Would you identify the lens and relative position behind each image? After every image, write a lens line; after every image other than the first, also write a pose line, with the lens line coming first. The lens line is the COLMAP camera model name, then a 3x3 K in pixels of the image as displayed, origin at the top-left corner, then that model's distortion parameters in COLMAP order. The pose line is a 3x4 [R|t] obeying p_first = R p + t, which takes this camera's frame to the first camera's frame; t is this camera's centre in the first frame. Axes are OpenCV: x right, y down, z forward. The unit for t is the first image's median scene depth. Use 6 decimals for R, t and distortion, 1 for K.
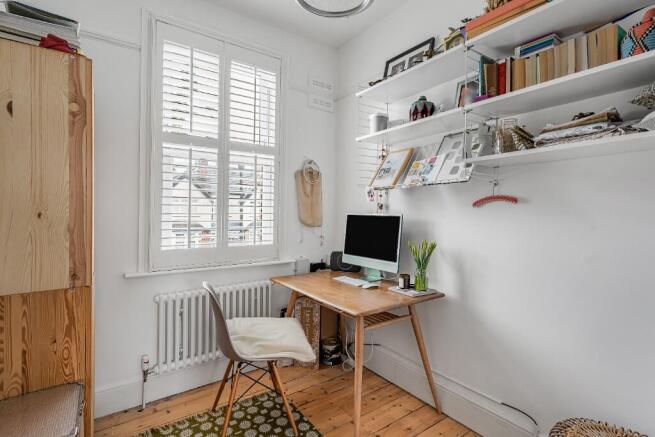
lens RADIAL K [[337.0, 0, 325.7], [0, 337.0, 213.9], [0, 0, 1]] dist [0.027909, 0.000018]
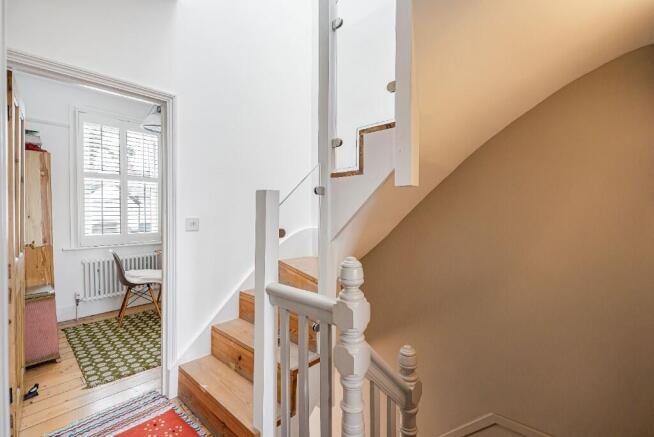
lens RADIAL K [[302.8, 0, 330.5], [0, 302.8, 221.8], [0, 0, 1]] dist [0.011787, 0.000165]
pose [[0.973300, -0.016442, 0.228946, 0.440334], [0.011370, 0.999660, 0.023452, 0.006768], [-0.229254, -0.020223, 0.973157, -0.926736]]
